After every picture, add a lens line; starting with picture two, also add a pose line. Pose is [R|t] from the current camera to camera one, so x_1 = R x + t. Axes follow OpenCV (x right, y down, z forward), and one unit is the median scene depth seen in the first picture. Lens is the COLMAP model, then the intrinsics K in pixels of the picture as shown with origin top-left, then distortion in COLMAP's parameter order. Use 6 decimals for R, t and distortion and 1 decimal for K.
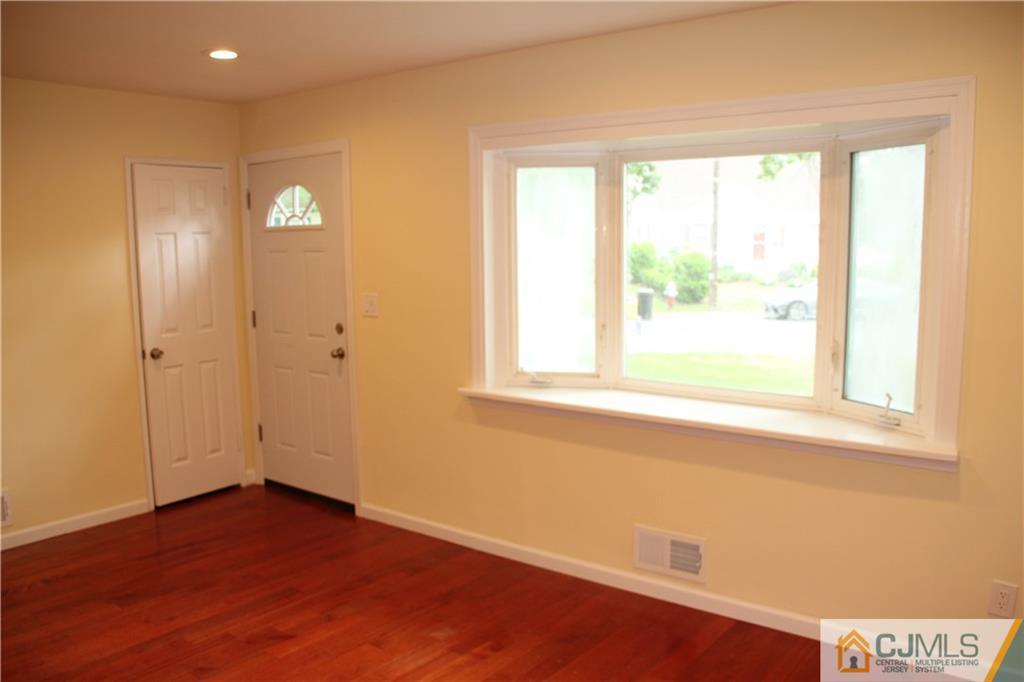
lens RADIAL K [[855.9, 0, 510.8], [0, 855.9, 344.2], [0, 0, 1]] dist [-0.146614, 0.090269]
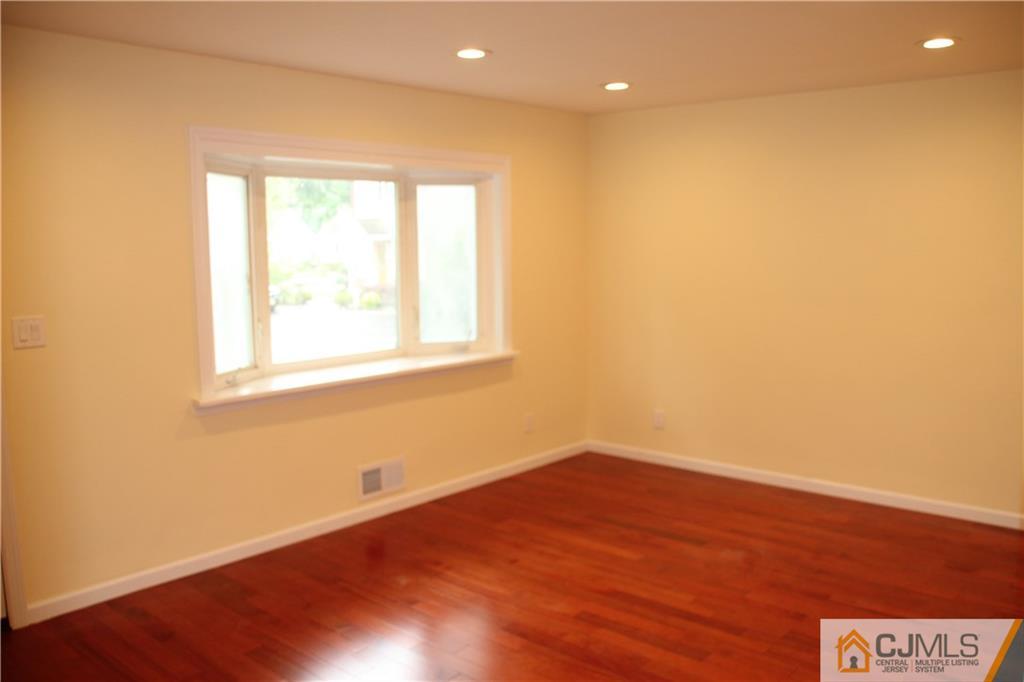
lens RADIAL K [[855.9, 0, 508.8], [0, 855.9, 341.0], [0, 0, 1]] dist [-0.146614, 0.090269]
pose [[0.059862, -0.108781, 0.992262, -1.113247], [0.130036, 0.986424, 0.100296, -0.072813], [-0.989701, 0.123025, 0.073194, 0.684048]]
